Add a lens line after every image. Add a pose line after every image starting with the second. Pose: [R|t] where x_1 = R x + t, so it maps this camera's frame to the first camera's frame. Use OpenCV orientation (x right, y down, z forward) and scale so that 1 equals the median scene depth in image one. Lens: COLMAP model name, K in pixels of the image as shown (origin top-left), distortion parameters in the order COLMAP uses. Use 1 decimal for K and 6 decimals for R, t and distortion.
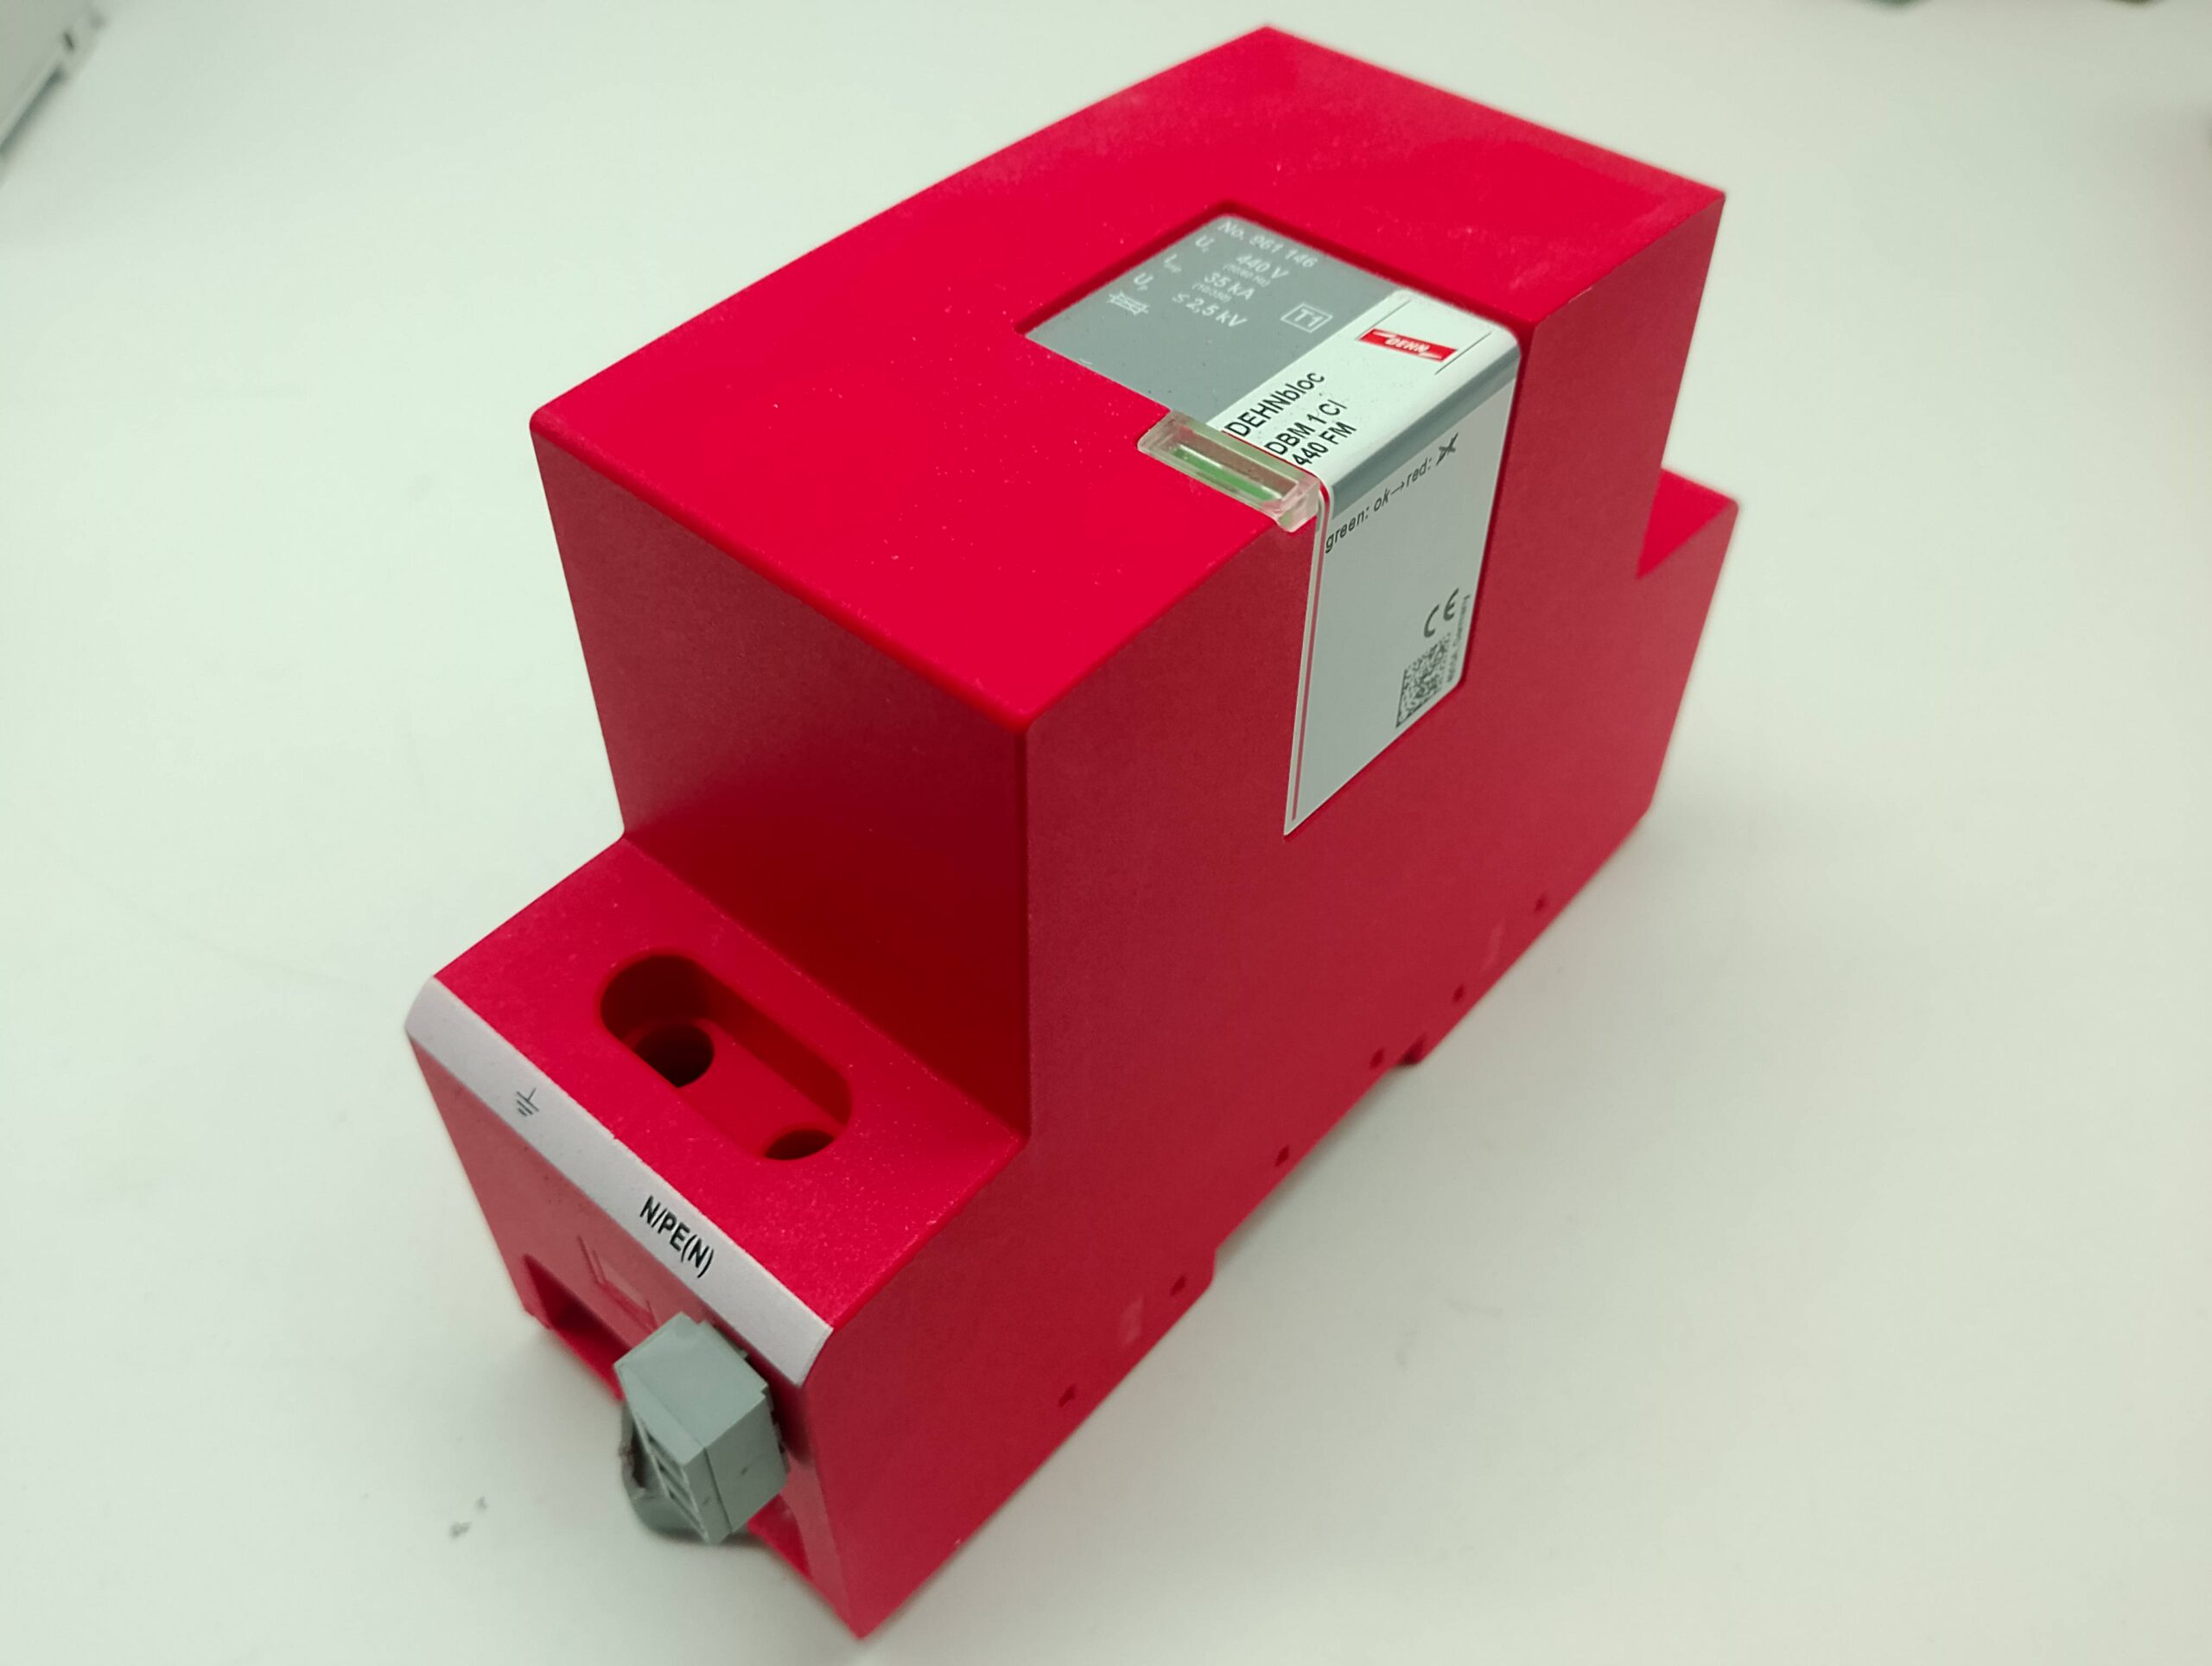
lens RADIAL K [[1920.9, 0, 1106.0], [0, 1920.9, 833.0], [0, 0, 1]] dist [0.093702, -0.325611]
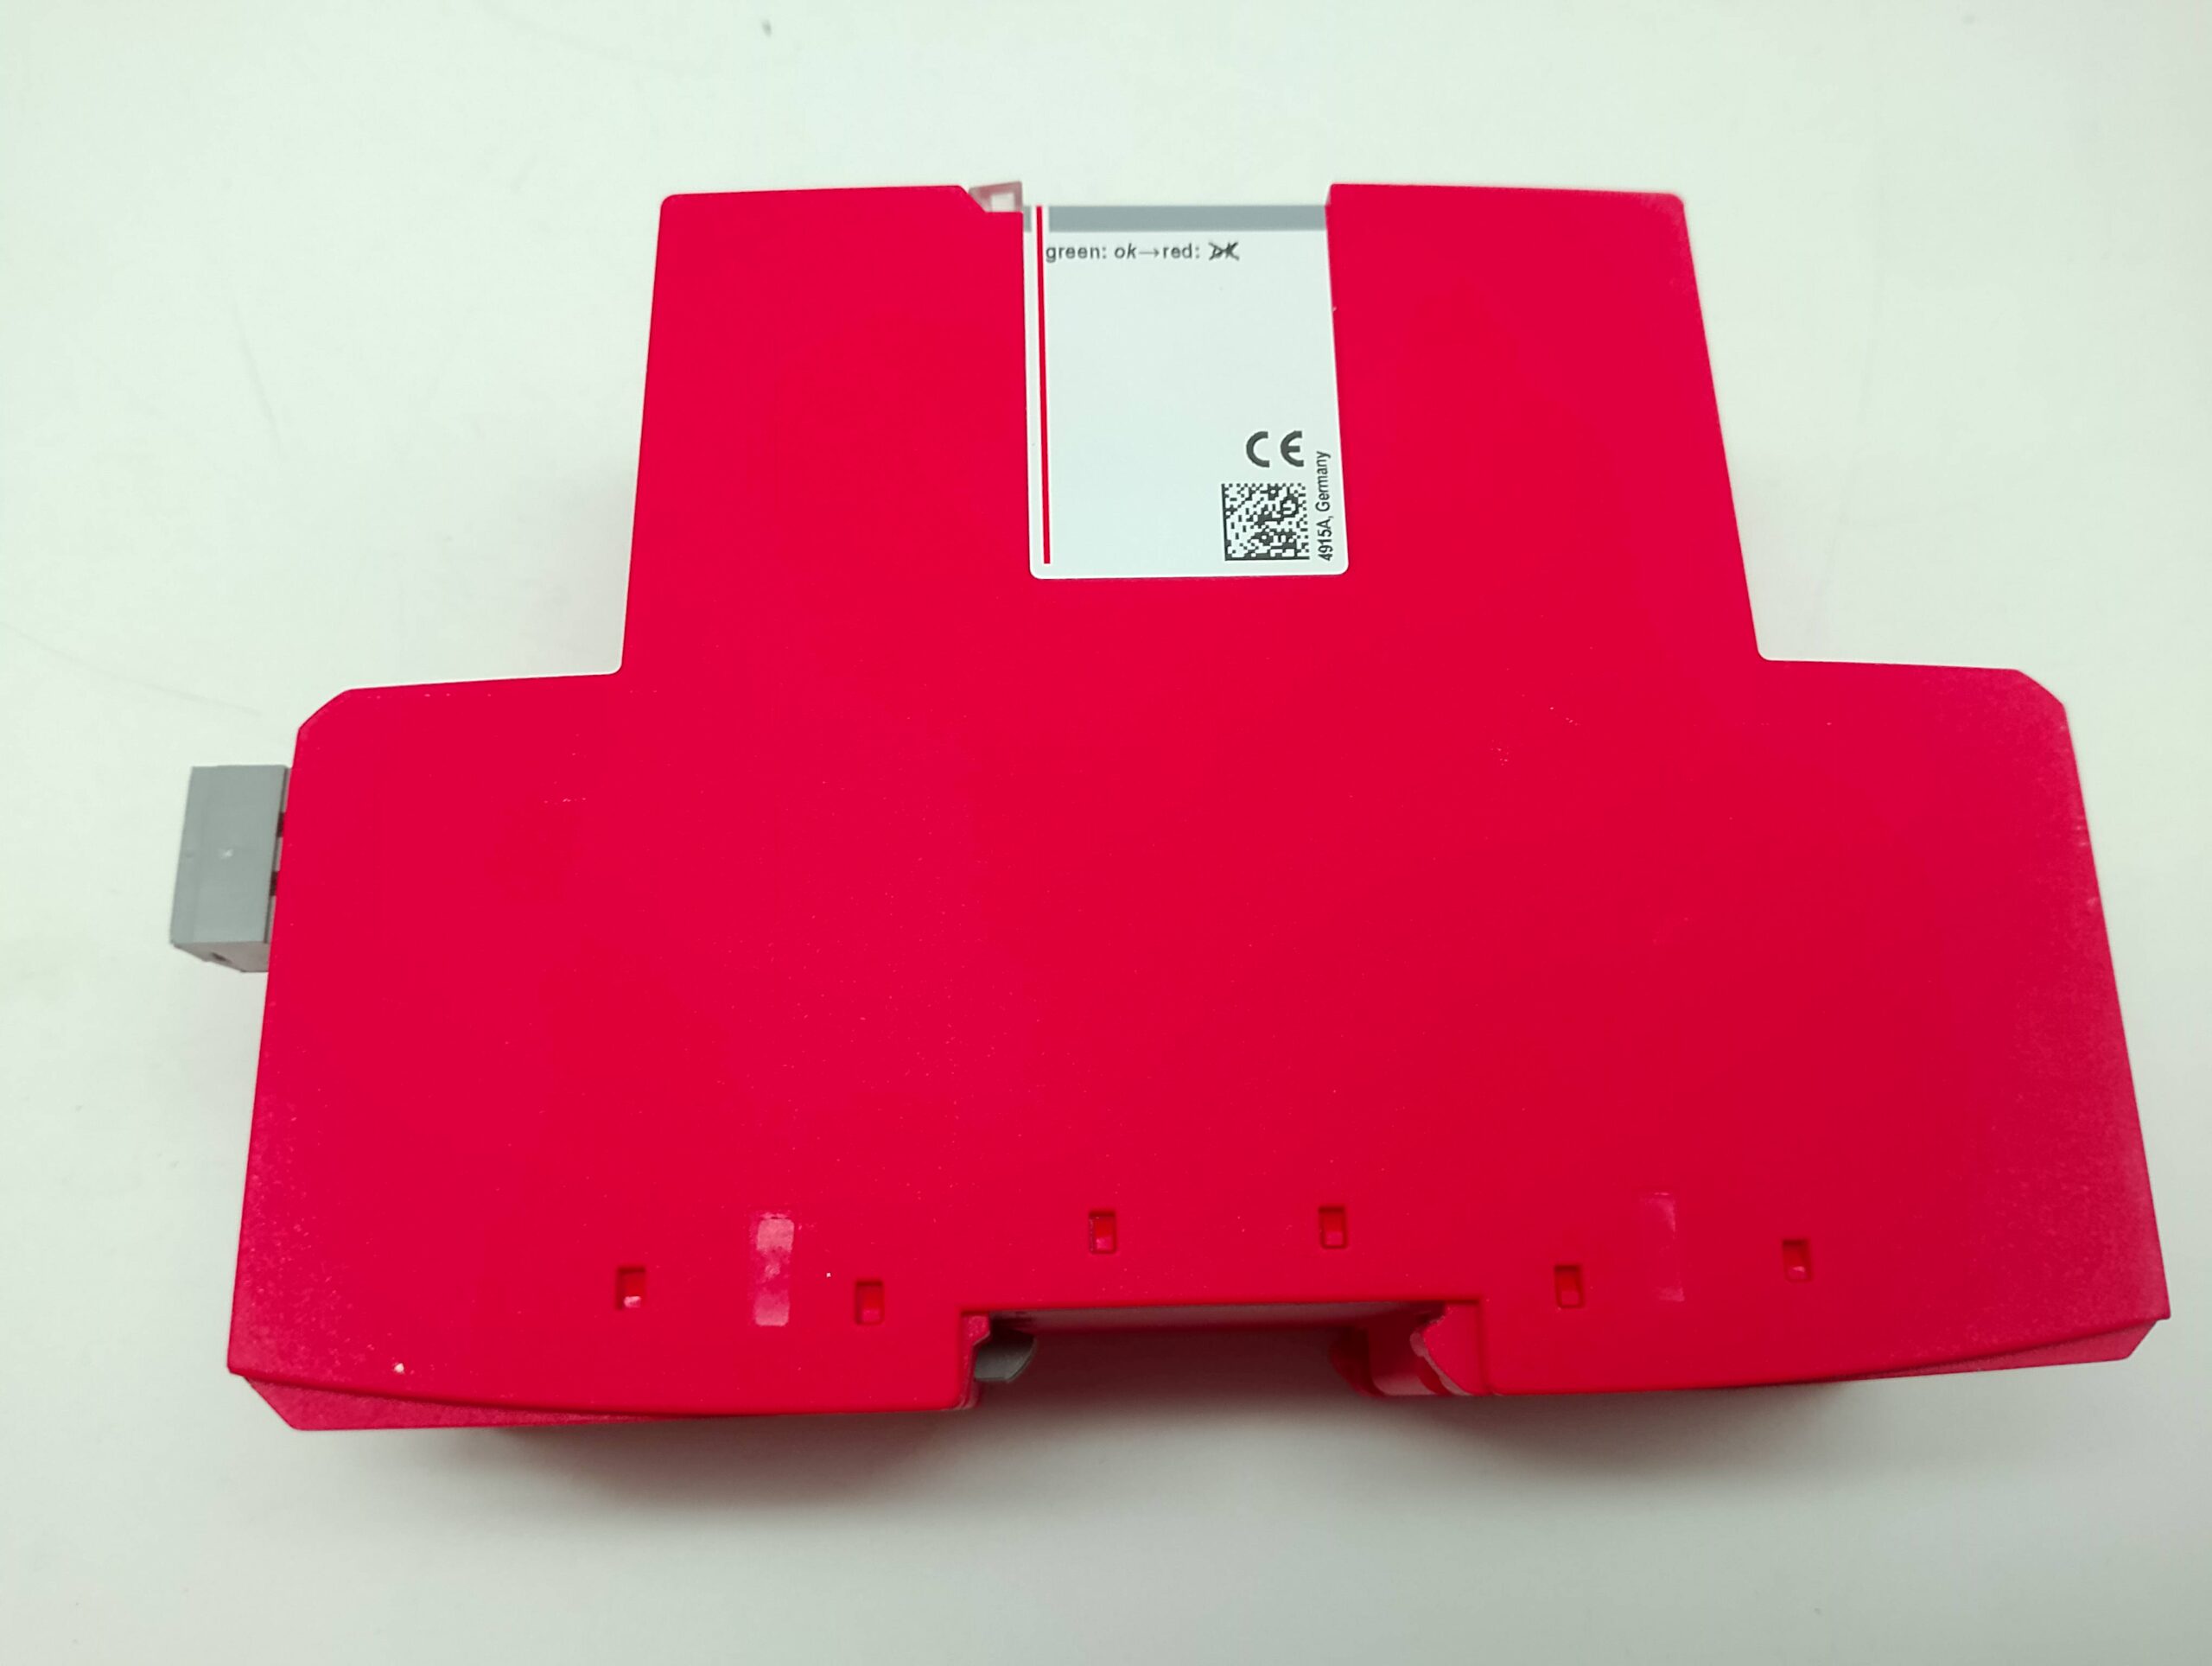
lens RADIAL K [[1920.9, 0, 1106.0], [0, 1920.9, 833.0], [0, 0, 1]] dist [0.093702, -0.325611]
pose [[0.700861, -0.227965, -0.675889, 0.785599], [-0.496599, 0.524257, -0.691769, 0.760245], [0.512038, 0.820480, 0.254224, 0.937524]]
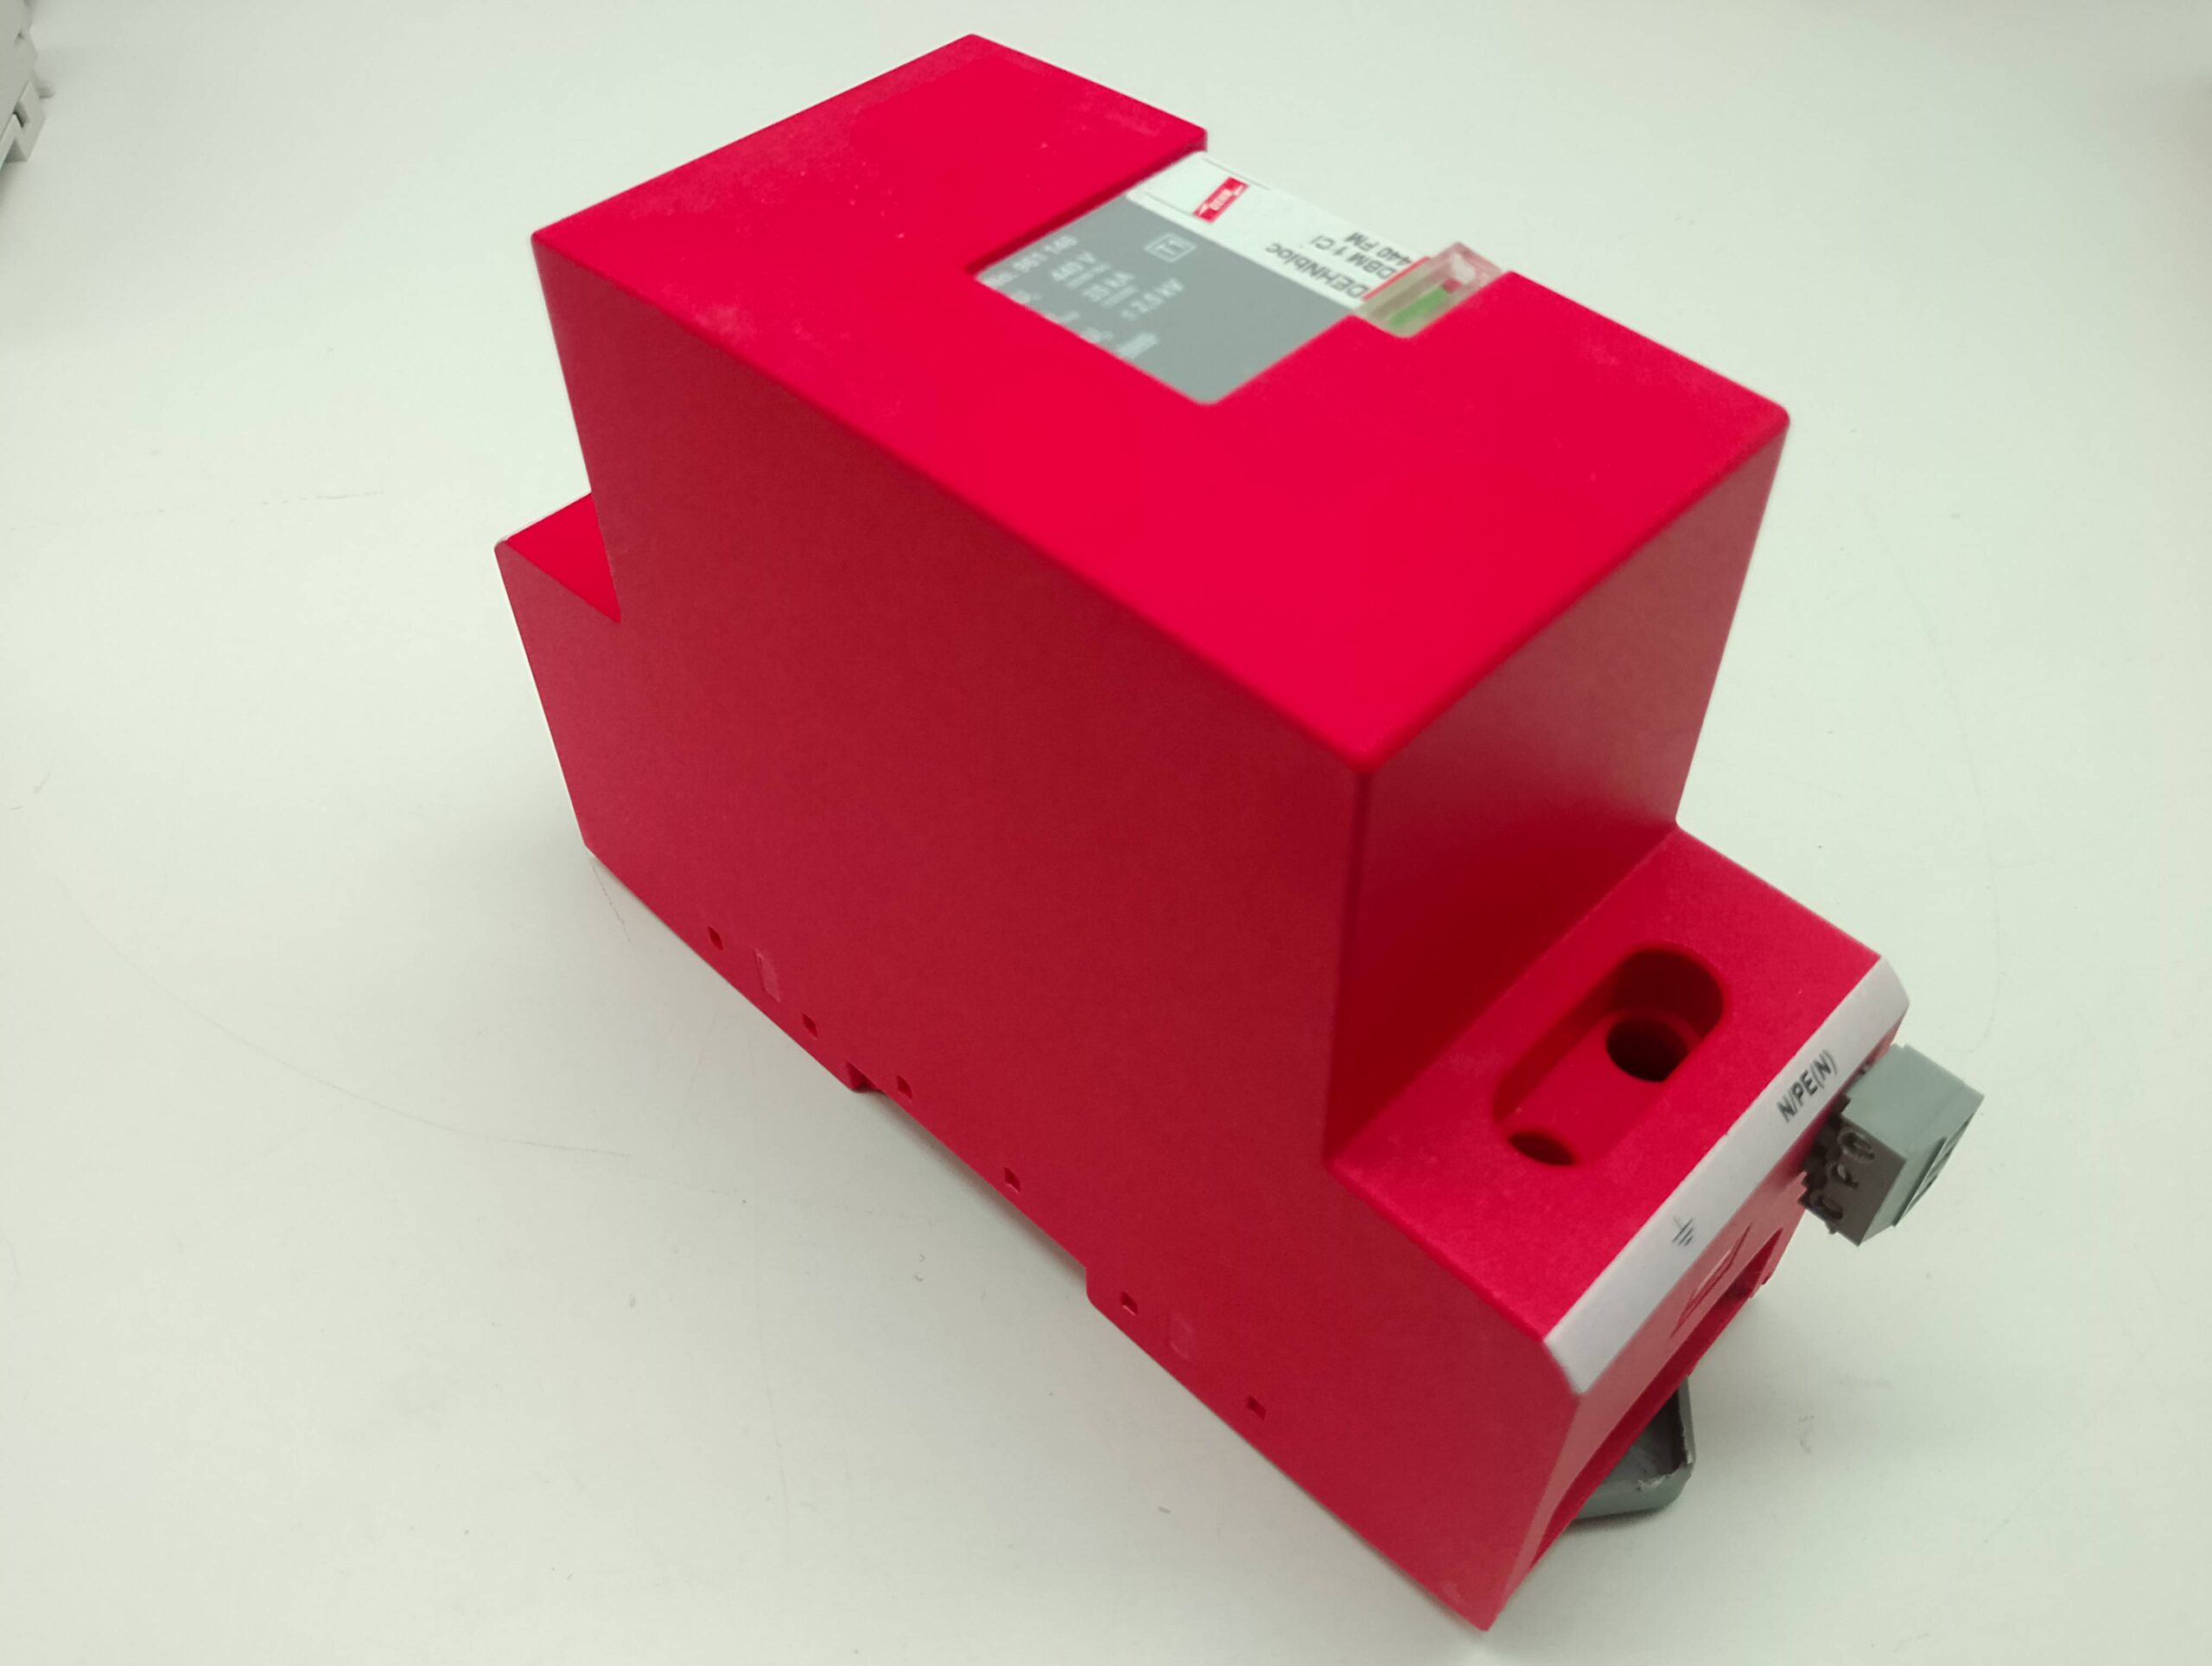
lens RADIAL K [[1920.9, 0, 1106.0], [0, 1920.9, 833.0], [0, 0, 1]] dist [0.093702, -0.325611]
pose [[0.035928, -0.736716, 0.675247, -0.834971], [0.724553, 0.484564, 0.490123, -0.649728], [-0.688282, 0.471643, 0.551199, 0.596417]]
